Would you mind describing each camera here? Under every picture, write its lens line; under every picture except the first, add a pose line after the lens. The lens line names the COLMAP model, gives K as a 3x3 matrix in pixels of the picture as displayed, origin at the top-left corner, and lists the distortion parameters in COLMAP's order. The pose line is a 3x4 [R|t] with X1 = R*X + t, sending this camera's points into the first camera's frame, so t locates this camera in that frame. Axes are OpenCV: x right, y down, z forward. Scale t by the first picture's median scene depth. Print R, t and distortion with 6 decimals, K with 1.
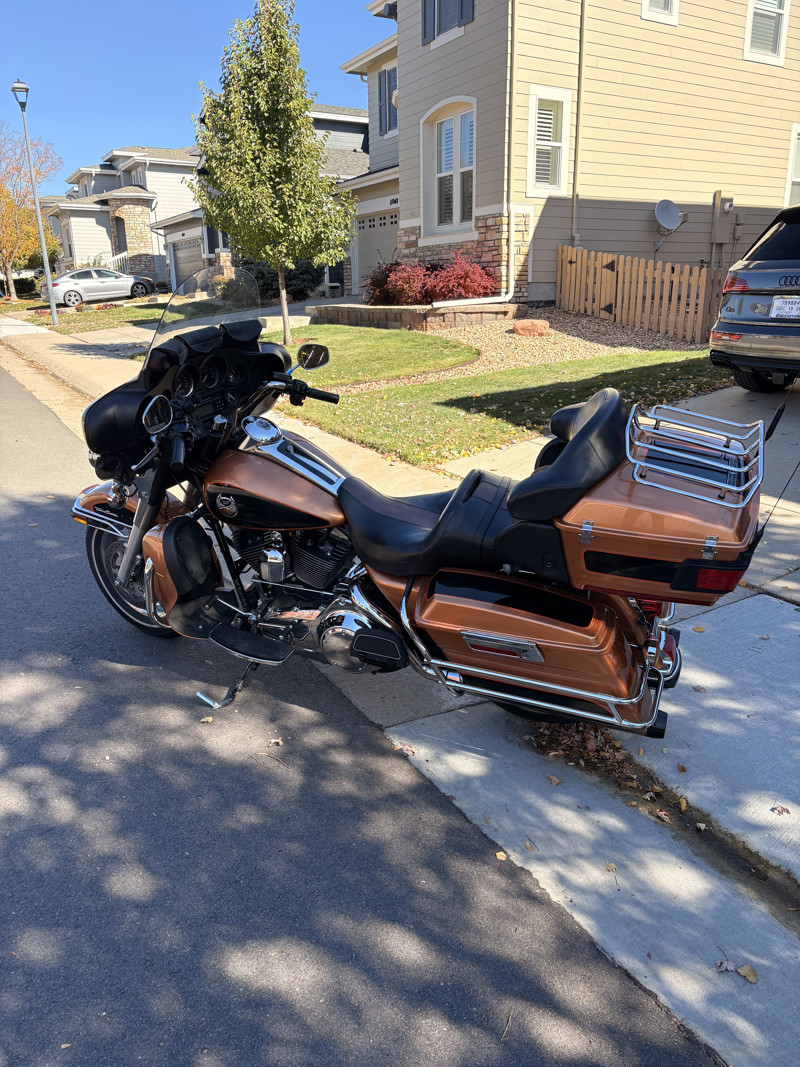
lens RADIAL K [[802.5, 0, 400.0], [0, 802.5, 533.5], [0, 0, 1]] dist [-0.005441, -0.004505]
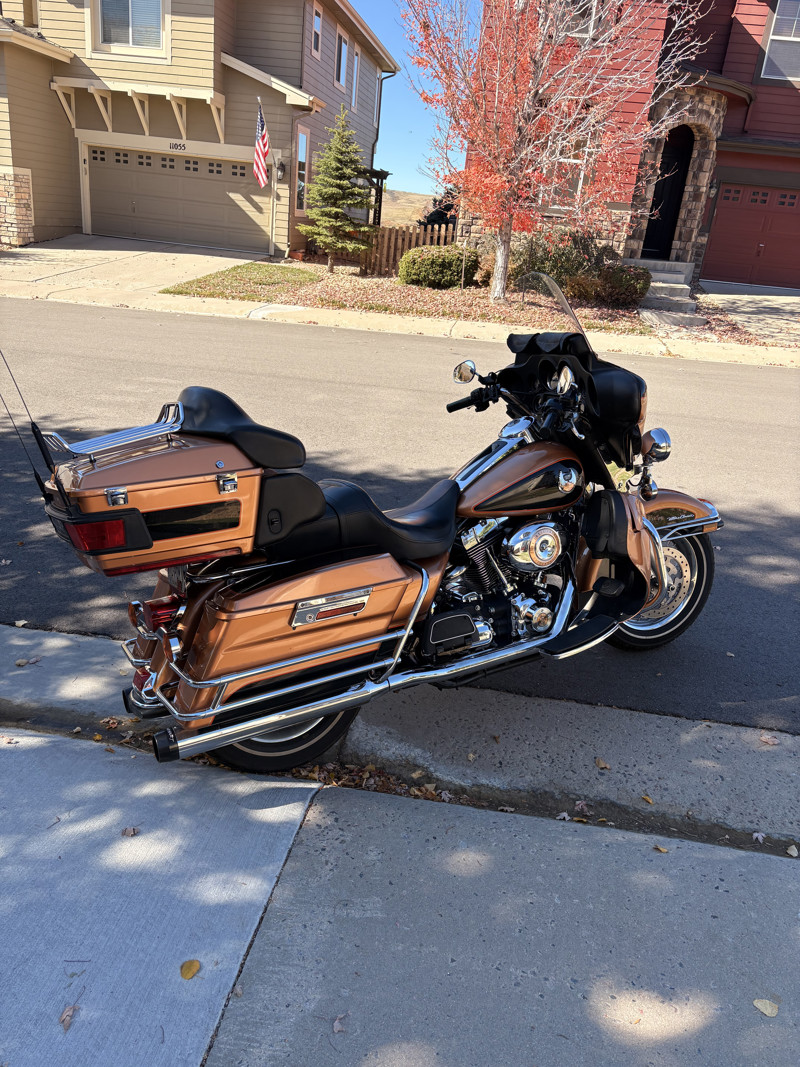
lens RADIAL K [[813.0, 0, 400.0], [0, 813.0, 533.5], [0, 0, 1]] dist [0.027267, 0.004093]
pose [[-0.628183, 0.258168, -0.733986, 0.848278], [-0.295782, 0.793288, 0.532172, -0.616059], [0.719652, 0.551401, -0.421969, 1.616130]]
